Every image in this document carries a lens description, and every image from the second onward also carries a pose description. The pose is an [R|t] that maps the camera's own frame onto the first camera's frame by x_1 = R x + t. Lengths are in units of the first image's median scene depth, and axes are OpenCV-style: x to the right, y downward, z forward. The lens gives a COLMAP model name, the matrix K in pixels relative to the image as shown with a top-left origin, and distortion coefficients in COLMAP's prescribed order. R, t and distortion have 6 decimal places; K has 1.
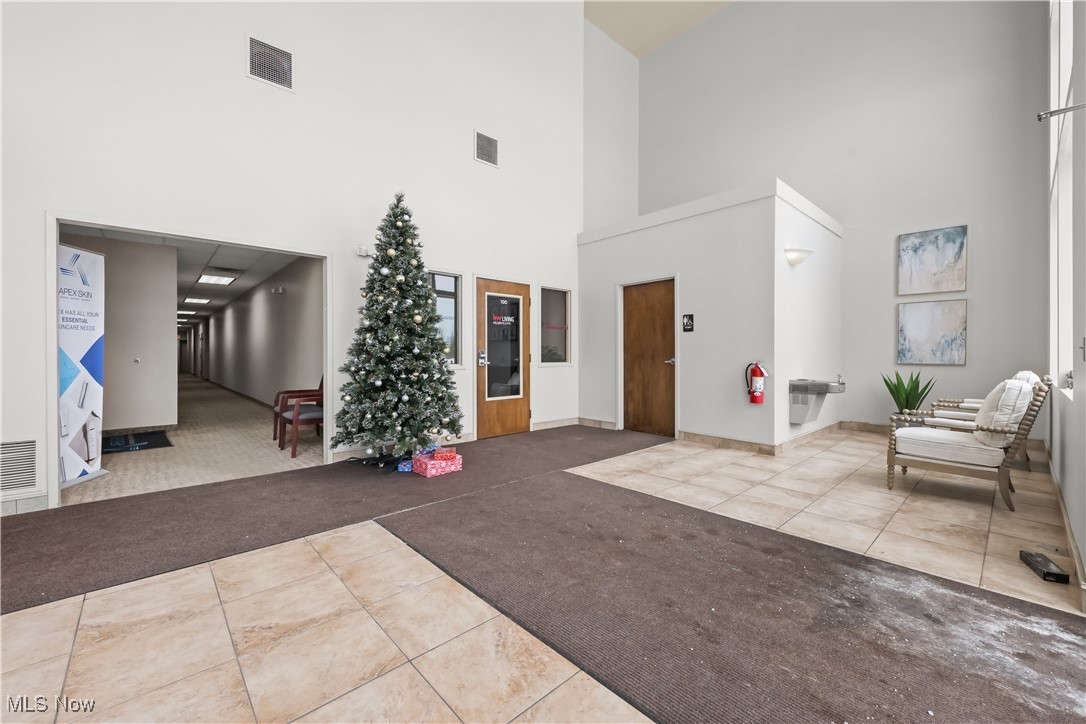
lens RADIAL K [[430.0, 0, 535.6], [0, 430.0, 358.1], [0, 0, 1]] dist [0.007769, -0.001999]
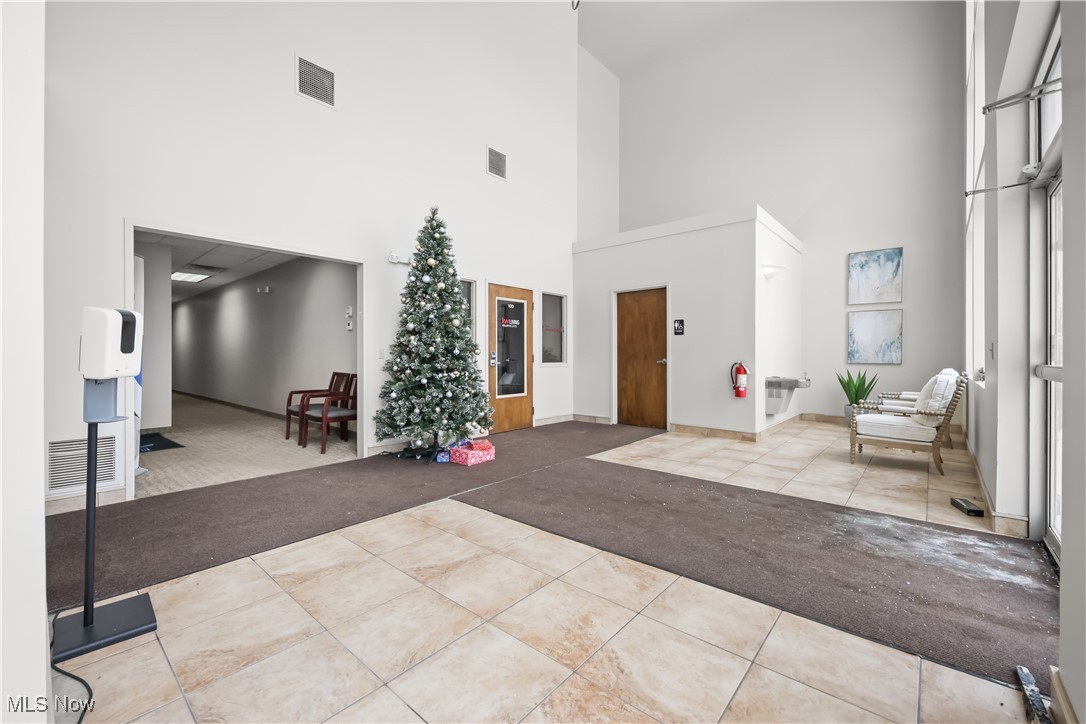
lens RADIAL K [[435.3, 0, 543.9], [0, 435.3, 358.0], [0, 0, 1]] dist [0.009214, 0.001212]
pose [[0.993816, -0.000298, 0.111035, -0.173767], [0.000615, 0.999996, -0.002823, 0.002448], [-0.111034, 0.002874, 0.993812, -0.132613]]
